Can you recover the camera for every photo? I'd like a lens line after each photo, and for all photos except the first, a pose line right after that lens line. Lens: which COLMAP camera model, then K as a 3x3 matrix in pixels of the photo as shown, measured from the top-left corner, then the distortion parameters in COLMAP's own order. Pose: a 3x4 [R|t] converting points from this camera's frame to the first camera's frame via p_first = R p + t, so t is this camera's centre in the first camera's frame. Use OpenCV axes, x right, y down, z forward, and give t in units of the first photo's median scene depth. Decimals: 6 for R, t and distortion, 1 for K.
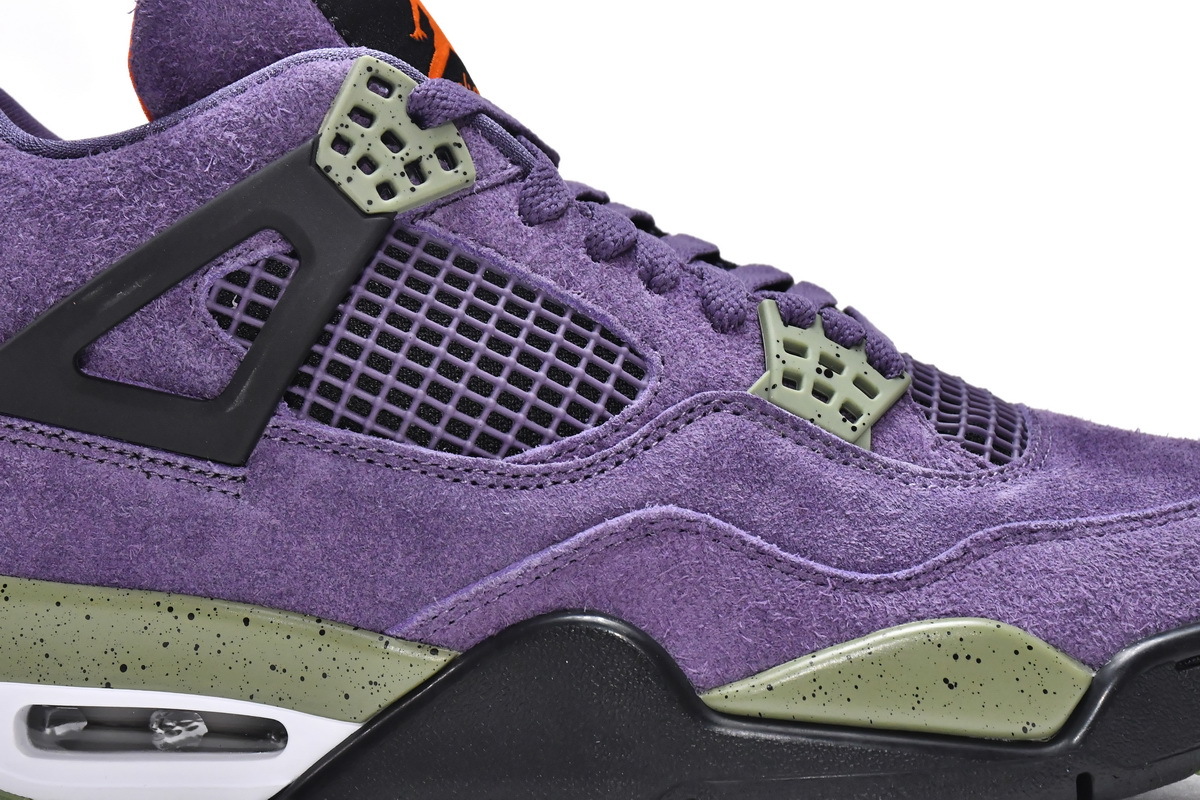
lens RADIAL K [[3085.7, 0, 609.0], [0, 3085.7, 407.7], [0, 0, 1]] dist [-0.021809, 0.000000]
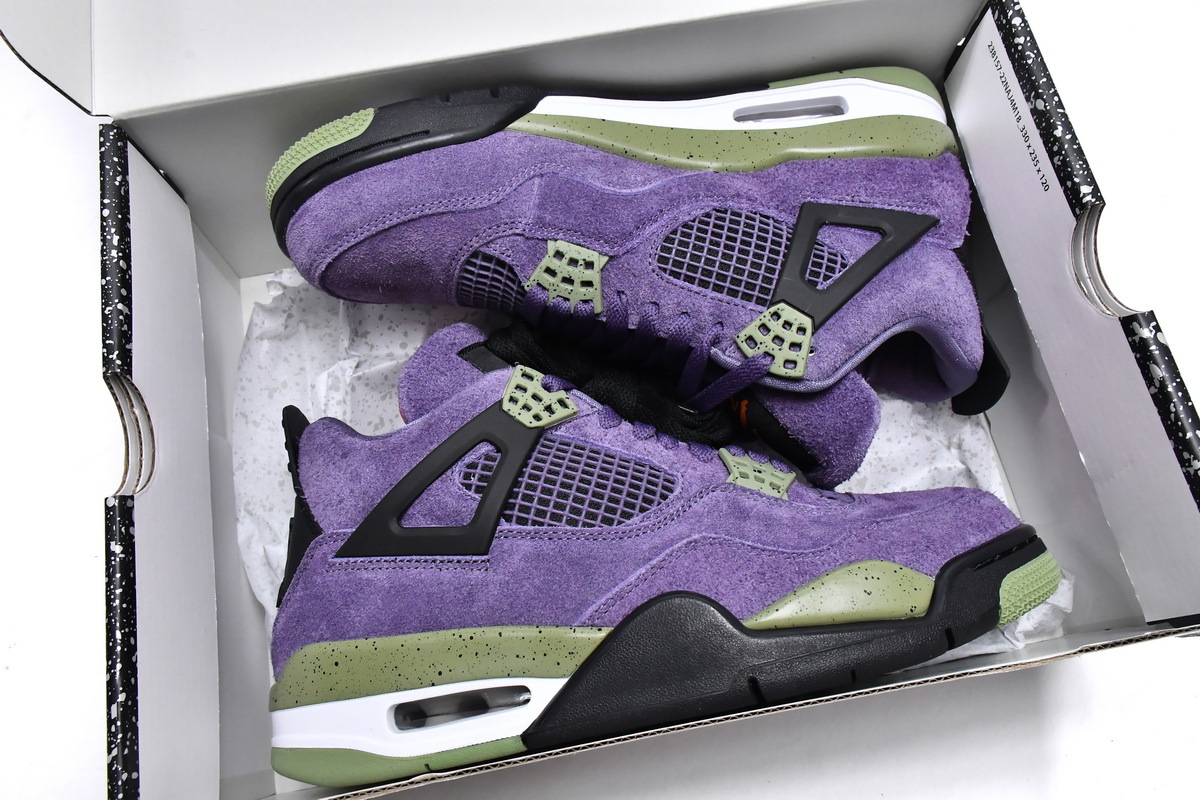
lens RADIAL K [[843.5, 0, 601.5], [0, 843.5, 403.4], [0, 0, 1]] dist [-0.030433, -0.000586]
pose [[0.983325, -0.174693, 0.050545, -0.056666], [0.181291, 0.919699, -0.348264, 0.130281], [0.014353, 0.351620, 0.936033, 0.458870]]
